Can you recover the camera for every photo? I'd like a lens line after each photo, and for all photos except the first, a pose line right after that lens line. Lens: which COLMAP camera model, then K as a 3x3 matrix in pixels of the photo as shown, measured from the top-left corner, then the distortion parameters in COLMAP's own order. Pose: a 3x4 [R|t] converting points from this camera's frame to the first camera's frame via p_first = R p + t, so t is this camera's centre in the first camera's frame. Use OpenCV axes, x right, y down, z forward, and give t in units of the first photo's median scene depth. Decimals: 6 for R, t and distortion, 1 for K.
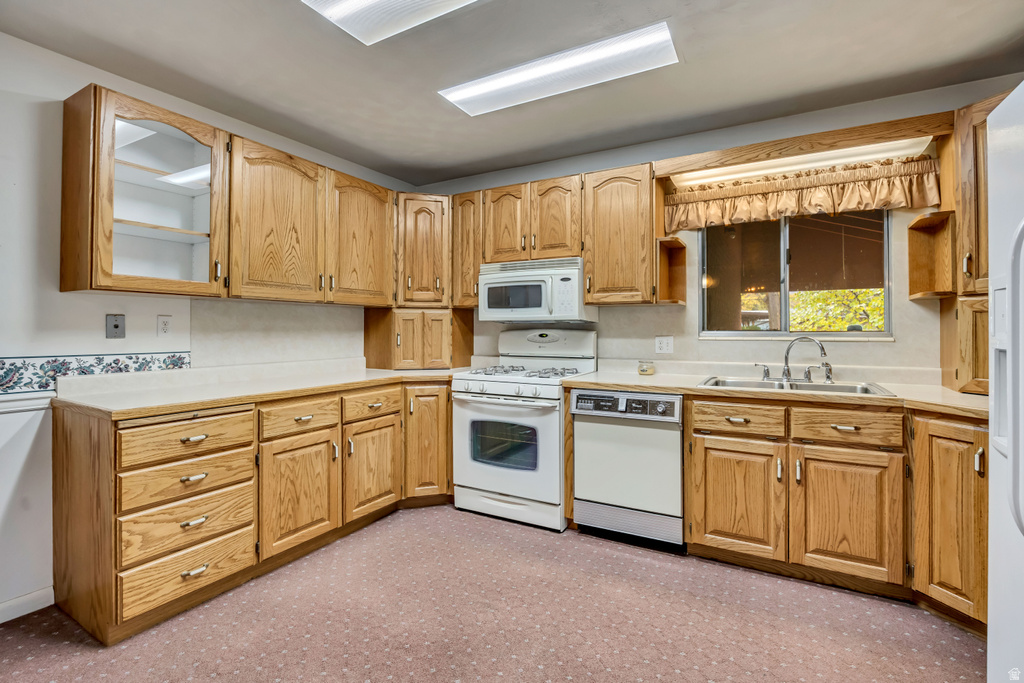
lens RADIAL K [[452.5, 0, 516.7], [0, 452.5, 327.7], [0, 0, 1]] dist [-0.022907, 0.004940]
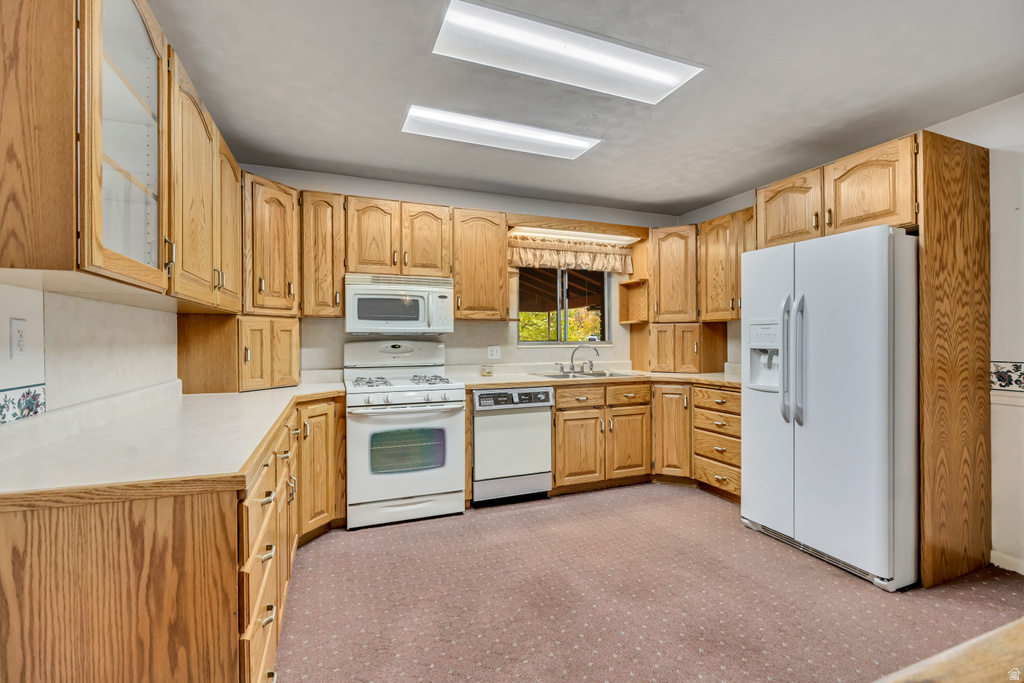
lens RADIAL K [[452.5, 0, 511.9], [0, 452.5, 331.2], [0, 0, 1]] dist [-0.022907, 0.004940]
pose [[0.637200, 0.010447, 0.770627, -0.727674], [-0.002276, 0.999929, -0.011673, -0.008384], [-0.770695, 0.005684, 0.637179, 0.151550]]
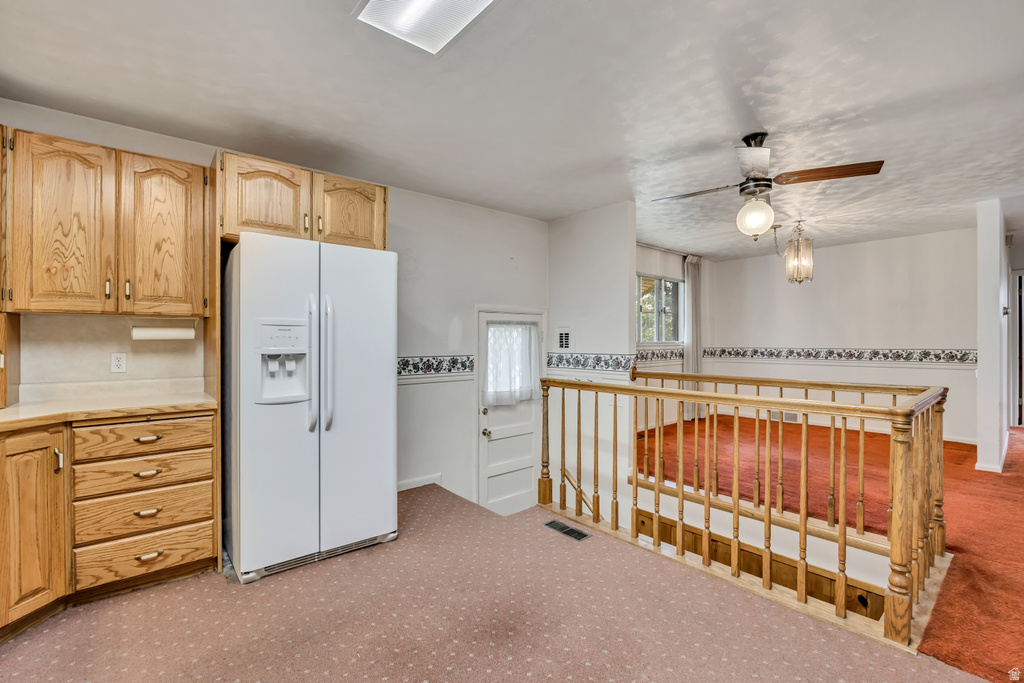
lens RADIAL K [[452.5, 0, 507.0], [0, 452.5, 335.6], [0, 0, 1]] dist [-0.022907, 0.004940]
pose [[-0.935319, 0.015489, 0.353465, -0.281068], [0.006846, 0.999647, -0.025690, 0.010982], [-0.353738, -0.021609, -0.935095, 1.037821]]
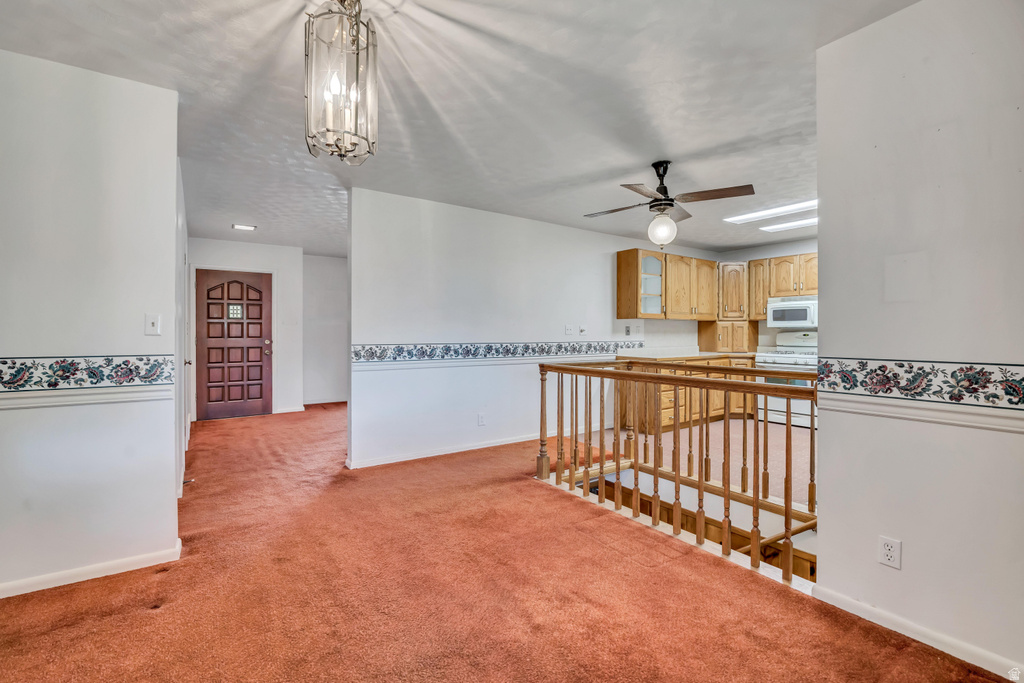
lens RADIAL K [[452.5, 0, 501.3], [0, 452.5, 327.1], [0, 0, 1]] dist [-0.022907, 0.004940]
pose [[0.891323, -0.000749, -0.453369, -0.276798], [0.001349, 0.999999, 0.001001, -0.024887], [0.453367, -0.001504, 0.891322, -1.493849]]
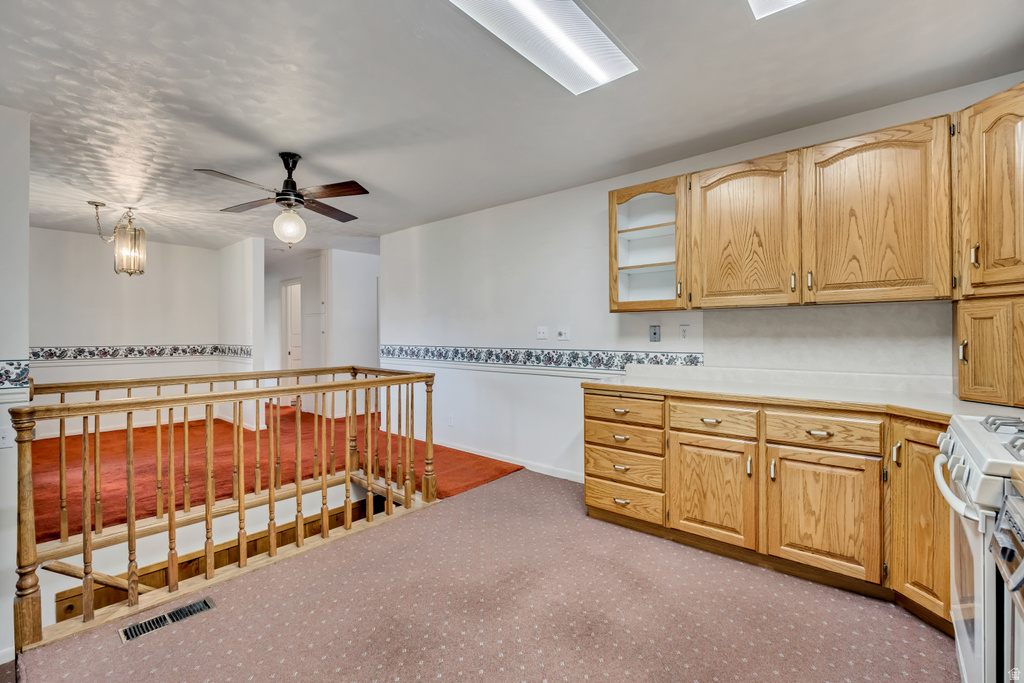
lens RADIAL K [[452.5, 0, 505.2], [0, 452.5, 338.2], [0, 0, 1]] dist [-0.022907, 0.004940]
pose [[-0.178627, 0.006118, -0.983898, 0.568238], [0.008596, 0.999952, 0.004657, 0.000532], [0.983879, -0.007626, -0.178671, 0.634707]]
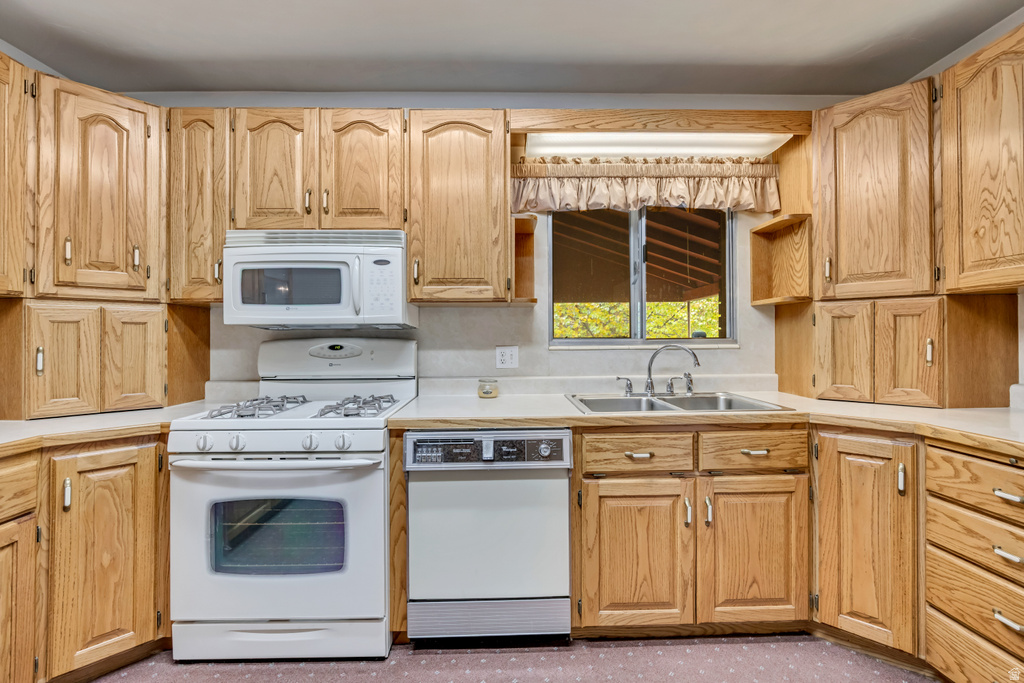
lens RADIAL K [[452.5, 0, 512.0], [0, 452.5, 337.0], [0, 0, 1]] dist [-0.022907, 0.004940]
pose [[0.864461, -0.004822, 0.502677, -0.064345], [0.005004, 0.999987, 0.000988, 0.002899], [-0.502675, 0.001662, 0.864474, 0.371520]]
